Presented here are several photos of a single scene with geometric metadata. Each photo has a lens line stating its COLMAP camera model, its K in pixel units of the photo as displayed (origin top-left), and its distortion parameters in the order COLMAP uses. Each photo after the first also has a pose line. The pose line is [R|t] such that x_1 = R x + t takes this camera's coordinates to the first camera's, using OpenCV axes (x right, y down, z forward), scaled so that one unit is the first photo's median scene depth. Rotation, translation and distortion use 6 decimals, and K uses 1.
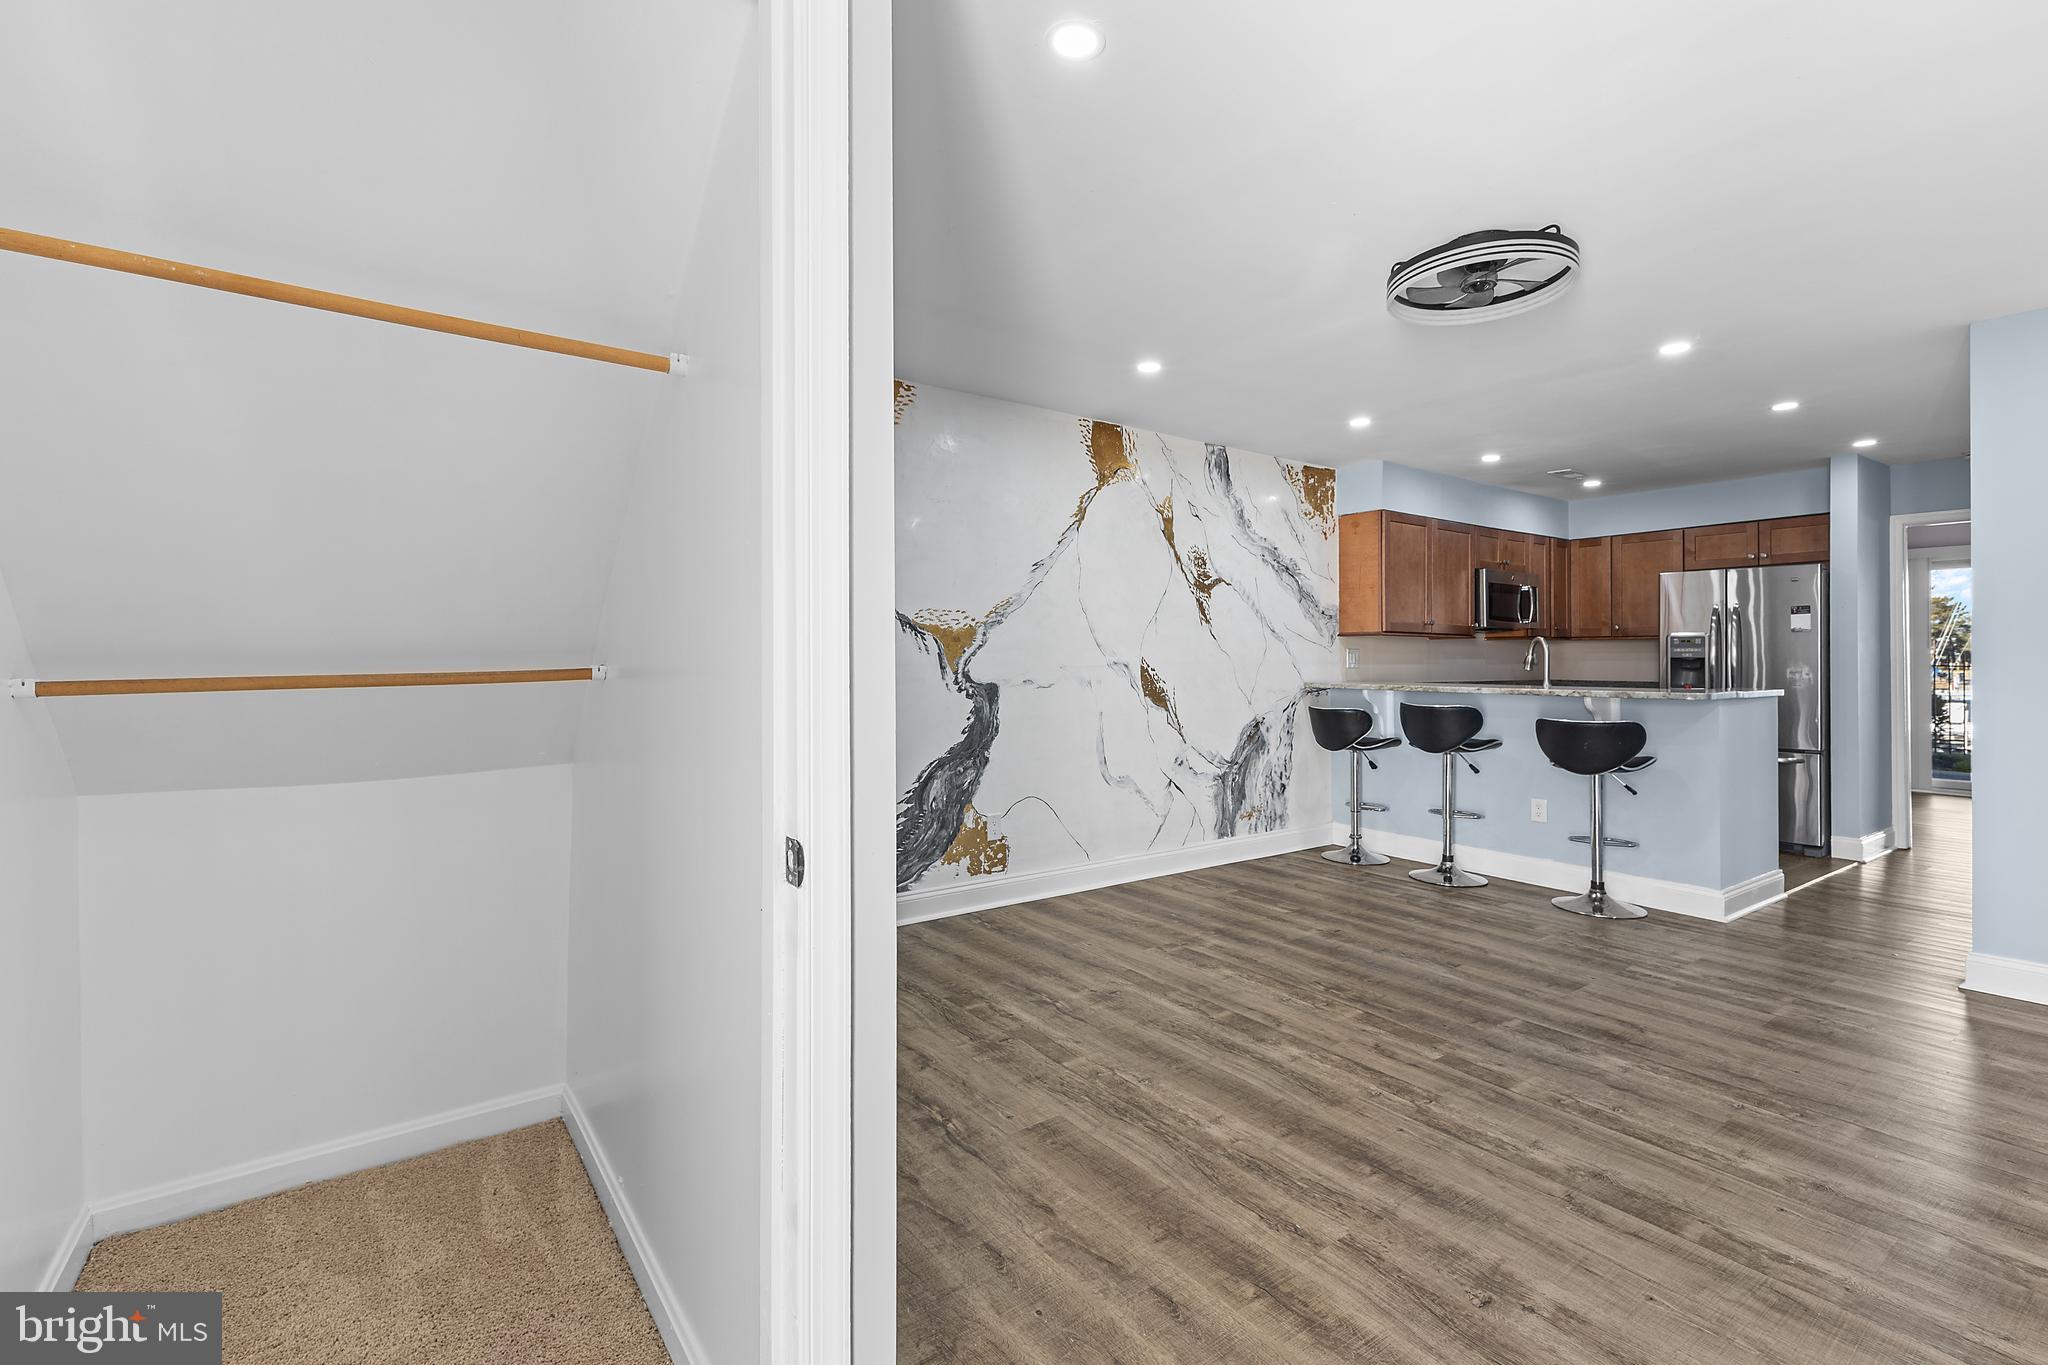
lens RADIAL K [[918.1, 0, 1011.5], [0, 918.1, 653.1], [0, 0, 1]] dist [0.012905, -0.000033]
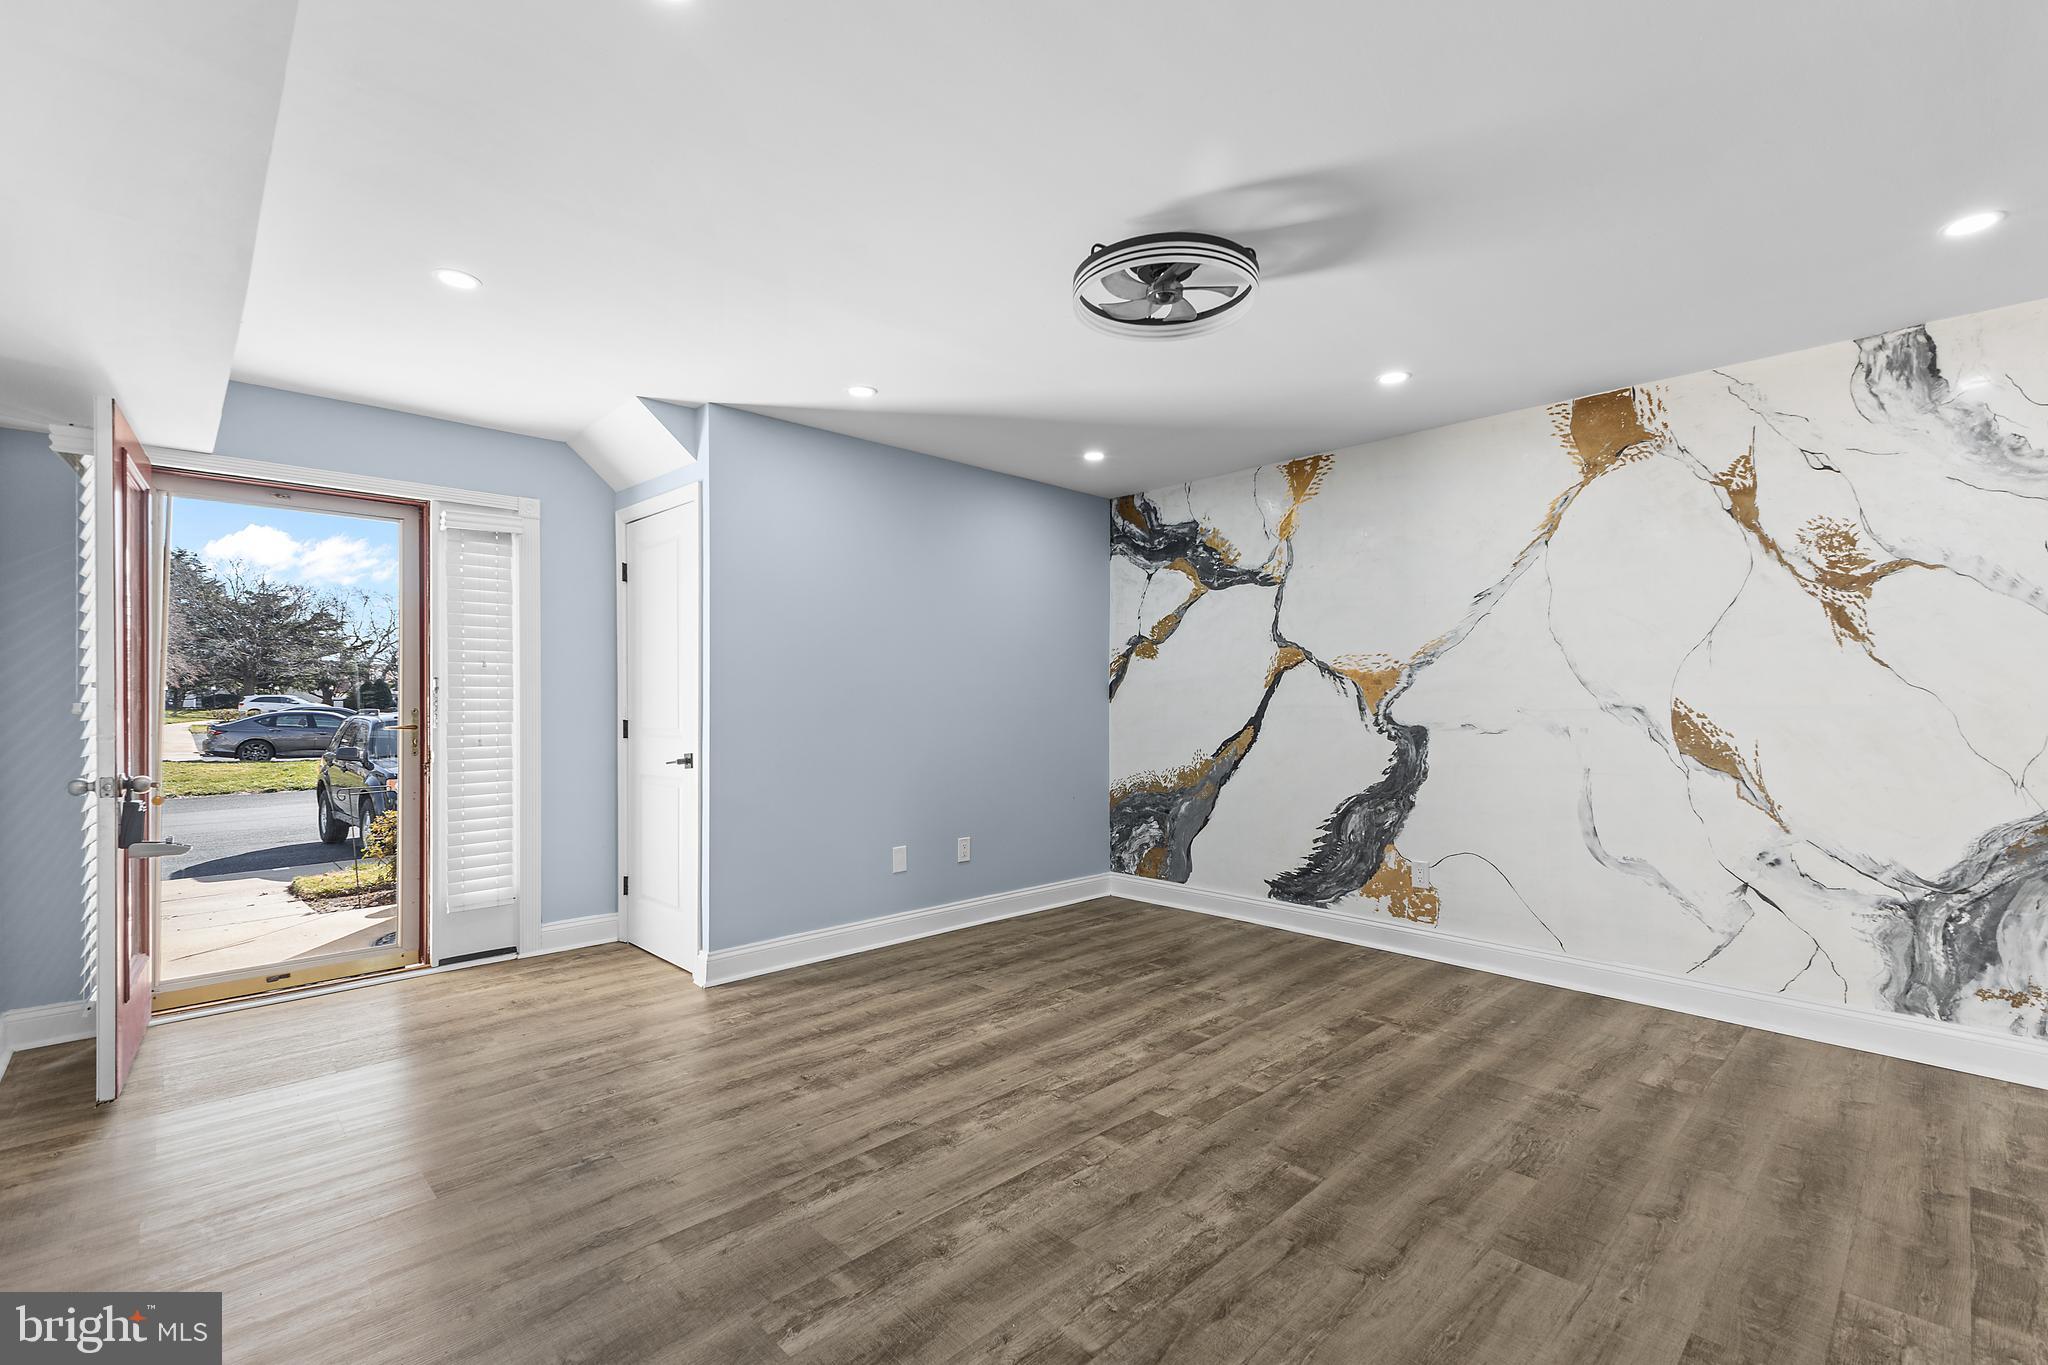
lens RADIAL K [[896.4, 0, 1030.6], [0, 896.4, 694.1], [0, 0, 1]] dist [0.021380, -0.007846]
pose [[0.139607, -0.008651, -0.990169, 0.869472], [0.007211, 0.999944, -0.007720, 0.003588], [0.990181, -0.006062, 0.139662, 0.464358]]
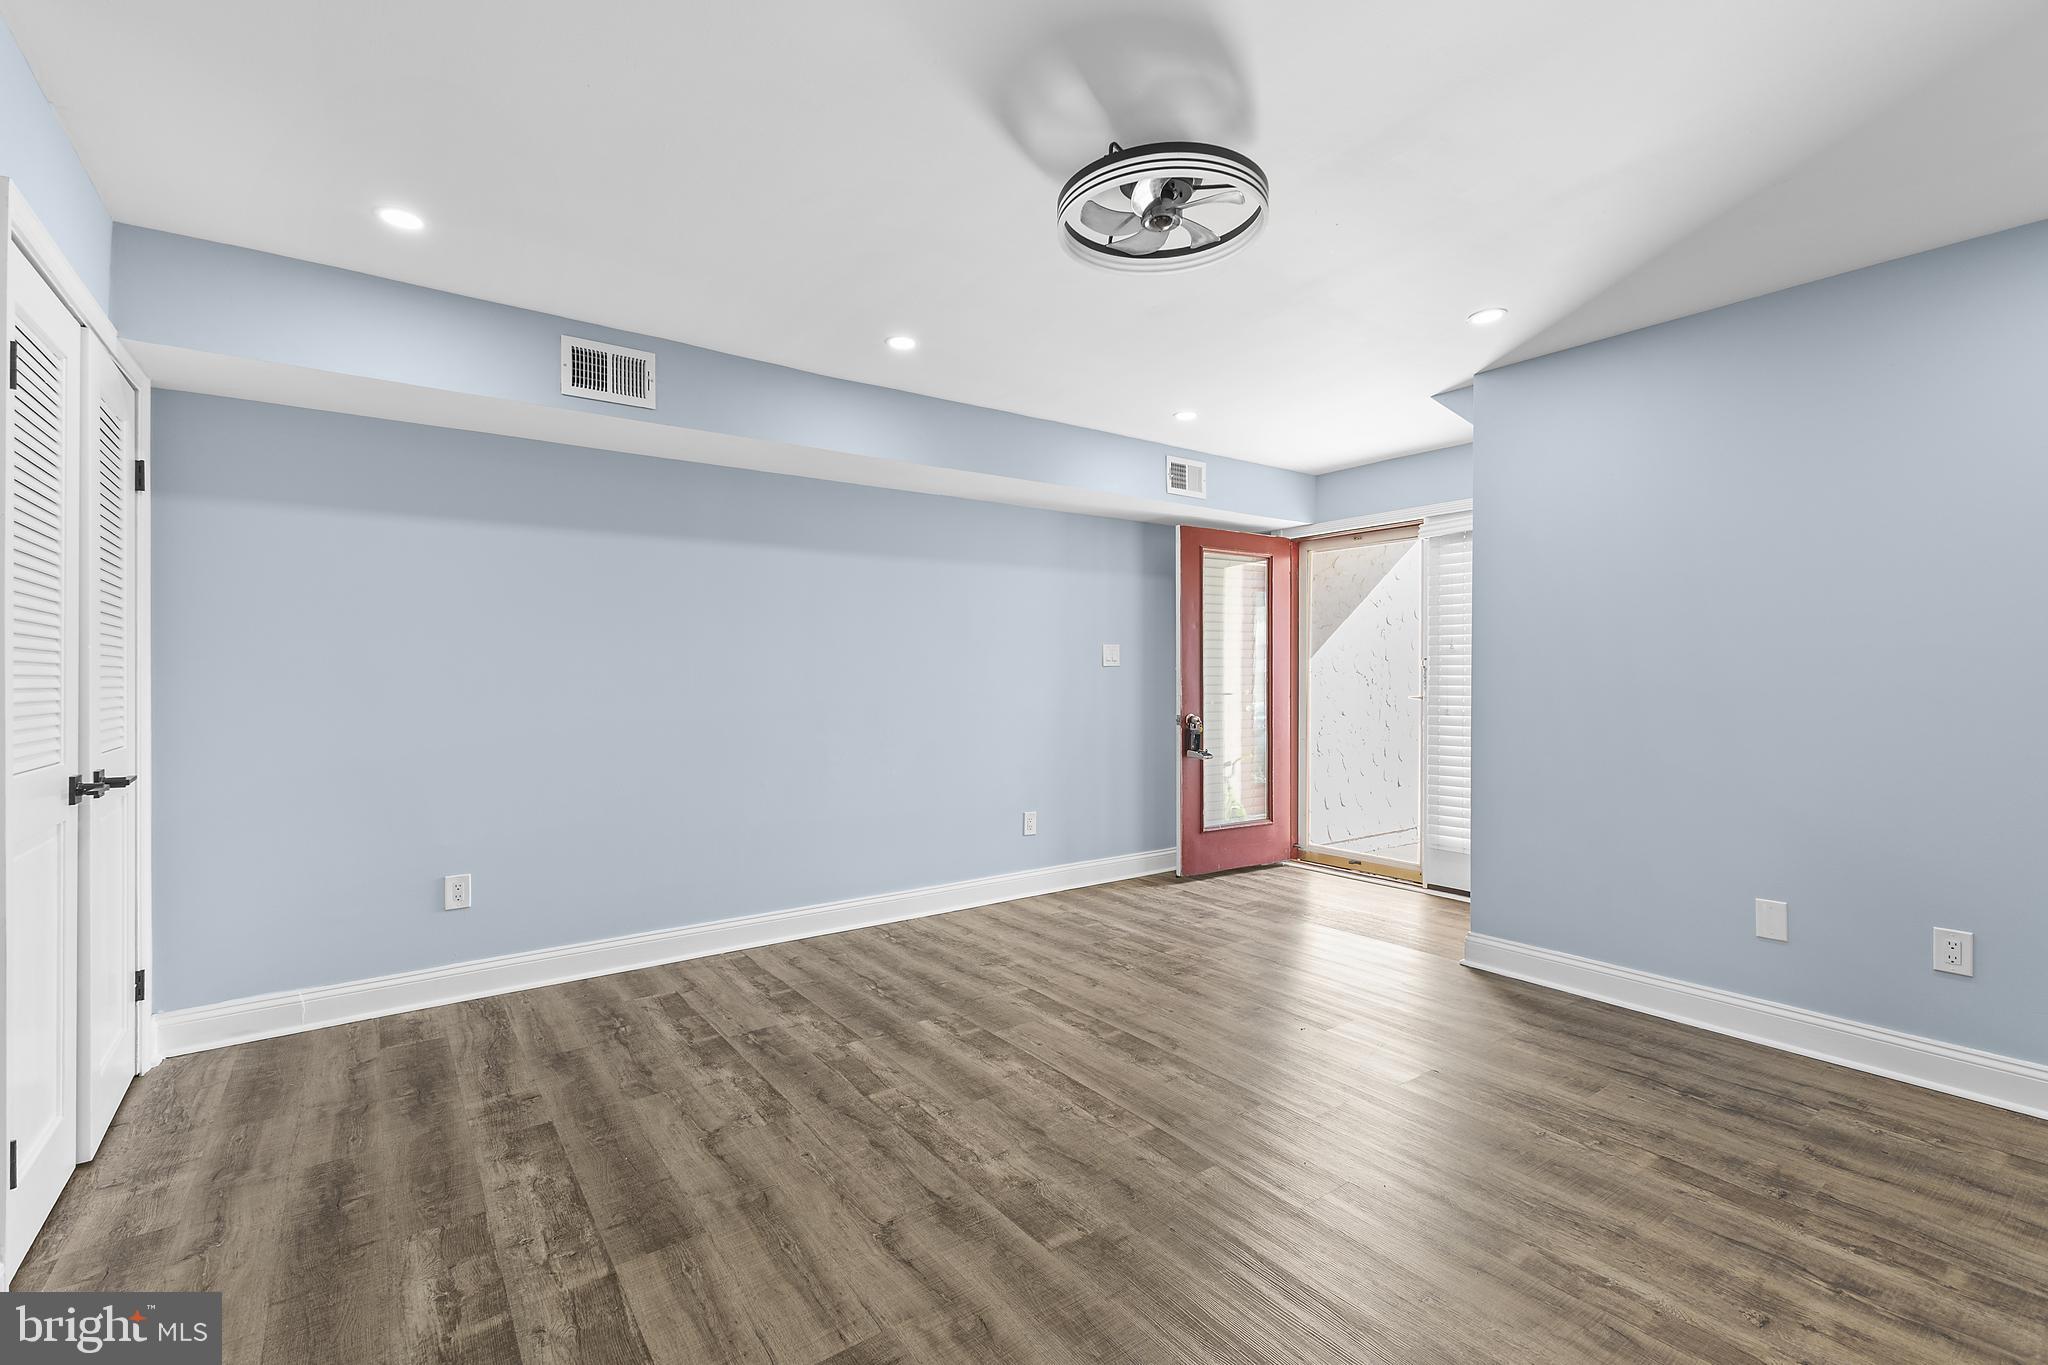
lens RADIAL K [[890.2, 0, 1022.5], [0, 890.2, 690.8], [0, 0, 1]] dist [0.010230, -0.001347]
pose [[-0.999987, -0.000898, -0.004983, 0.397699], [-0.000947, 0.999952, 0.009721, 0.005787], [0.004974, 0.009725, -0.999940, 1.122739]]
